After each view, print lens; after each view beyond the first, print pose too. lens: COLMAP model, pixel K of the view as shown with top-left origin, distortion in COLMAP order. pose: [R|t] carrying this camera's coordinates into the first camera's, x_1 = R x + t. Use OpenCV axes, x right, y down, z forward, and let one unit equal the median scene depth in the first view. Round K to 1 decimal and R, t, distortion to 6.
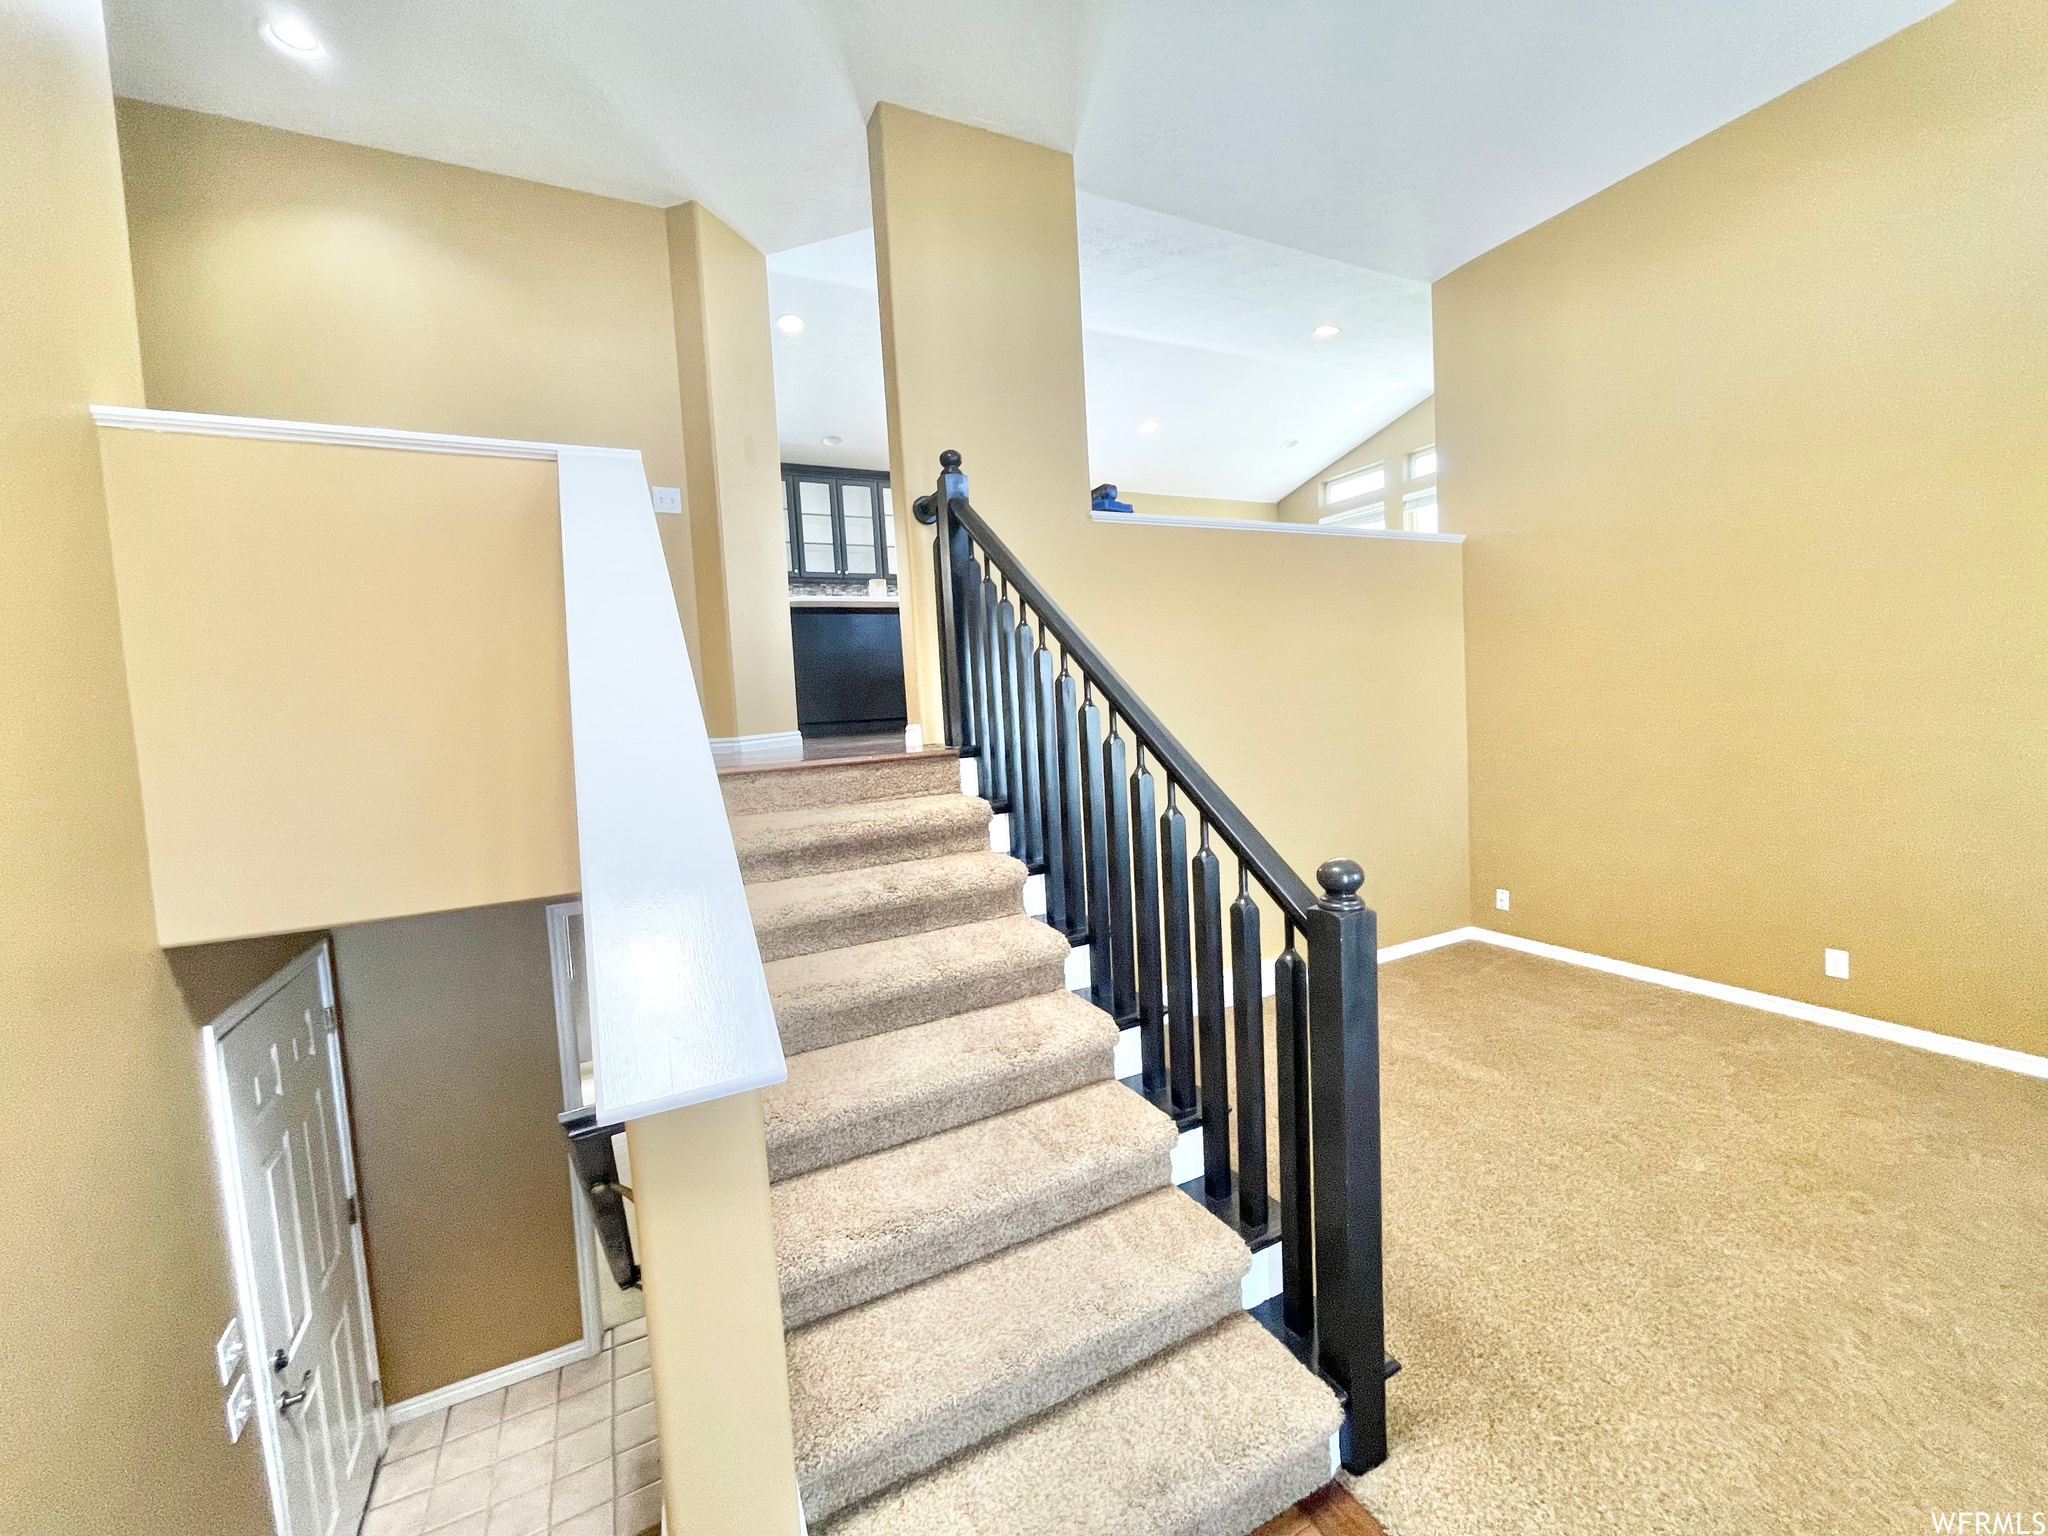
lens RADIAL K [[828.1, 0, 1028.0], [0, 828.1, 756.0], [0, 0, 1]] dist [-0.006726, 0.000207]
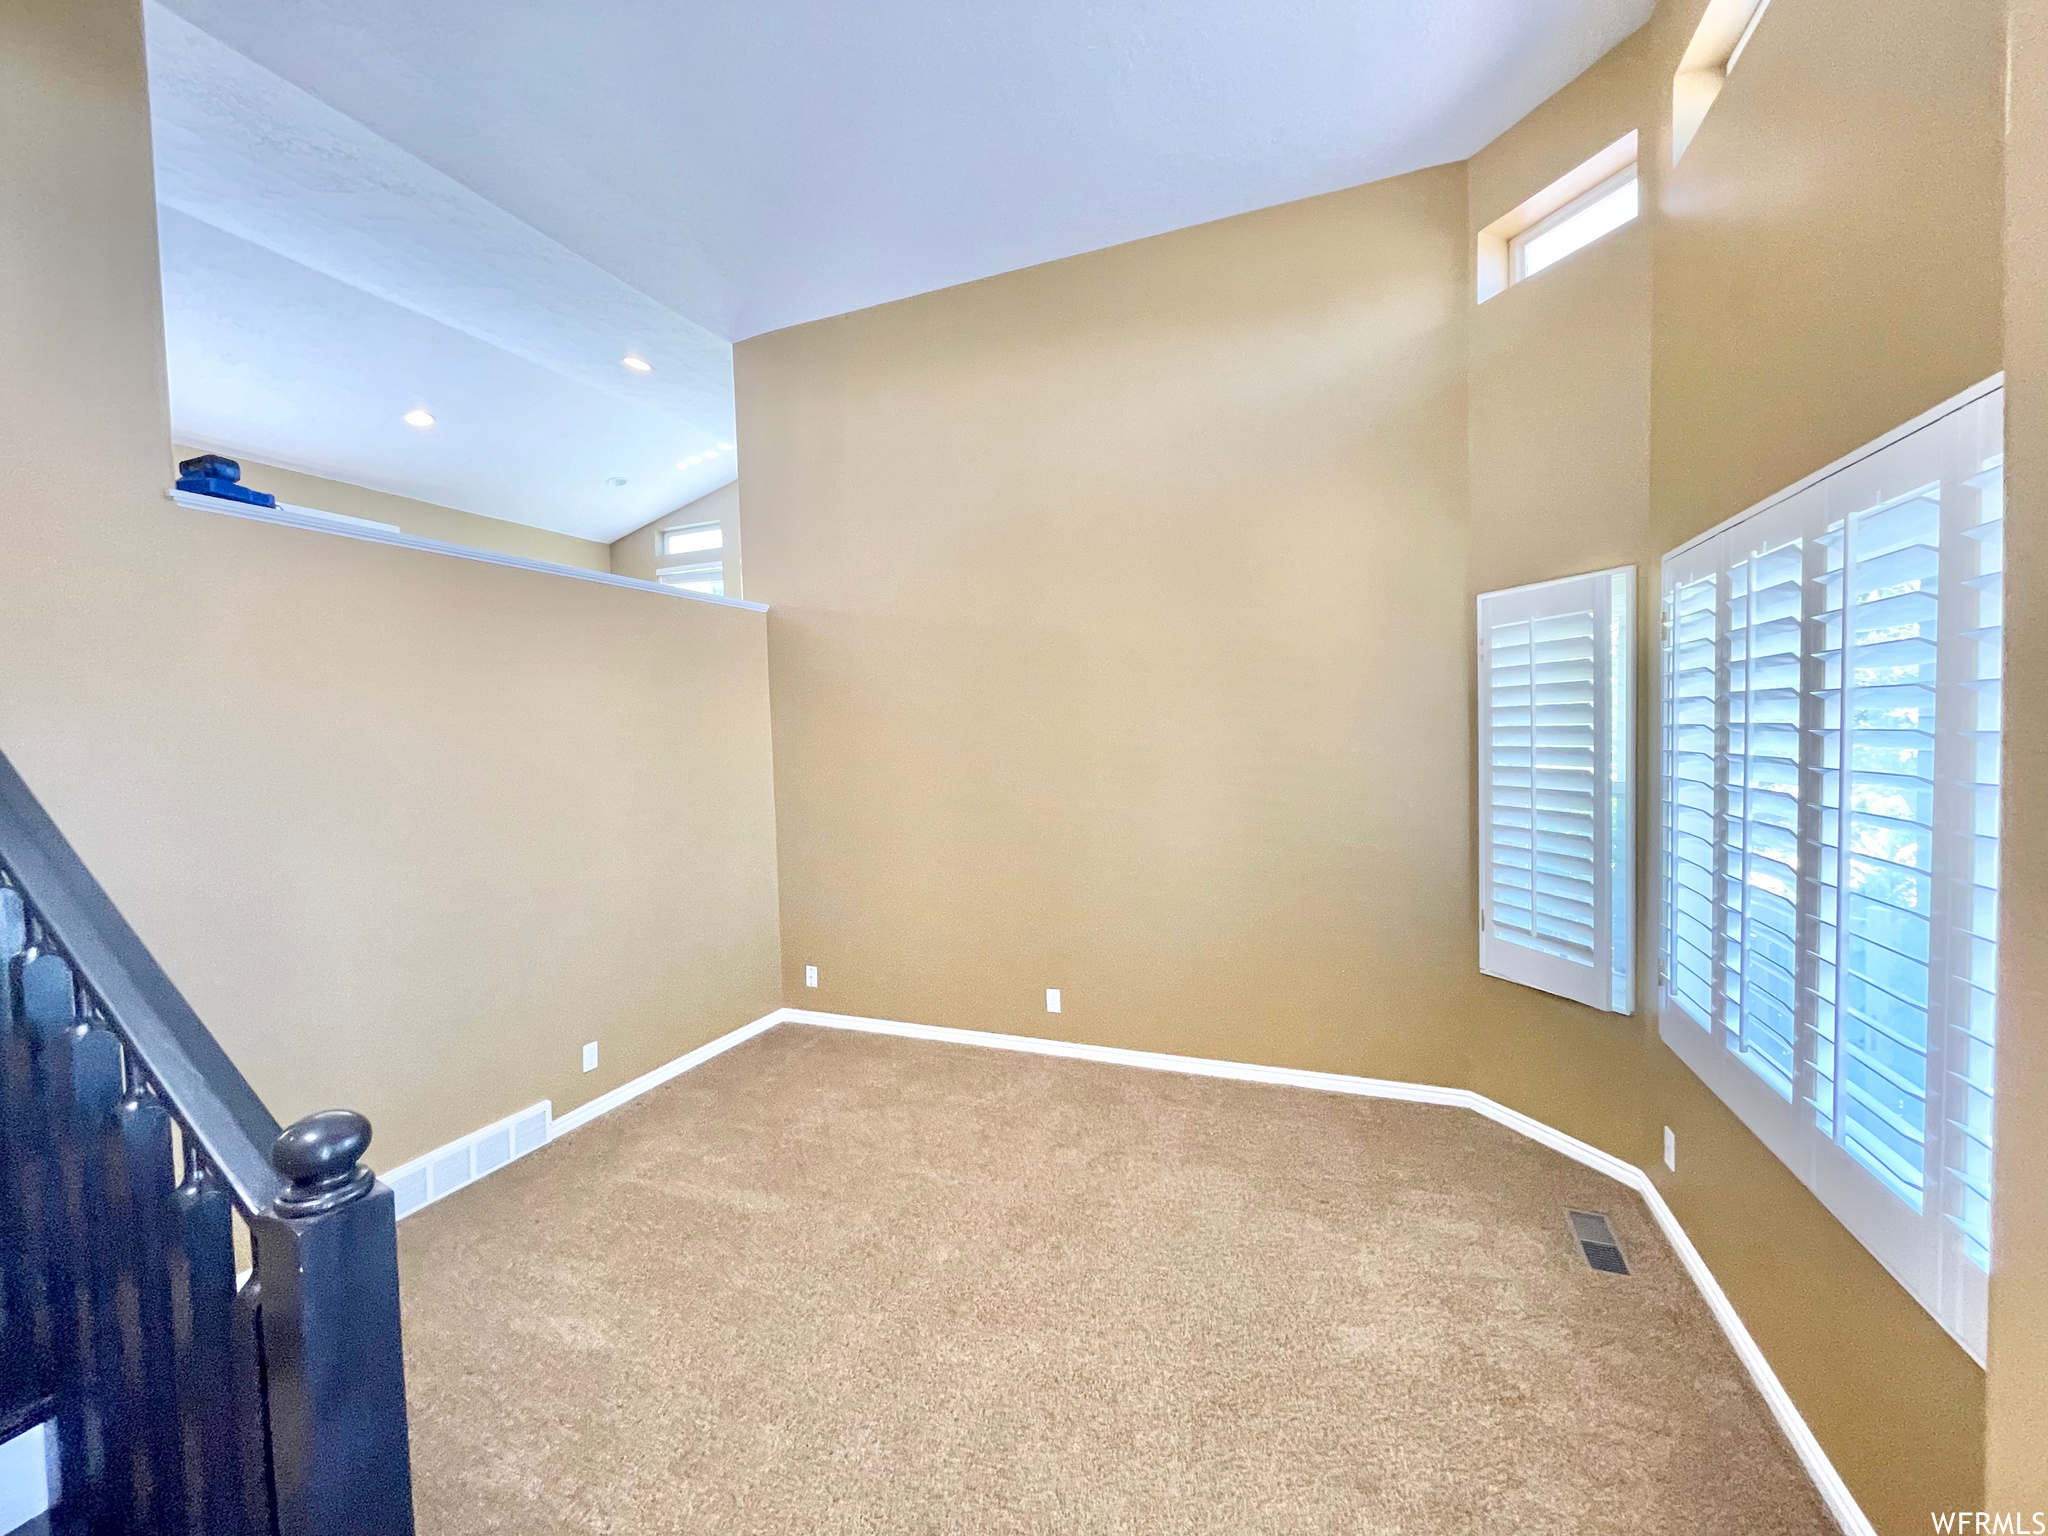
lens RADIAL K [[828.1, 0, 1023.6], [0, 828.1, 766.9], [0, 0, 1]] dist [-0.006726, 0.000207]
pose [[0.758671, 0.004969, 0.651455, 0.156554], [0.029568, 0.998678, -0.042052, -0.033901], [-0.650803, 0.051166, 0.757521, 0.096571]]
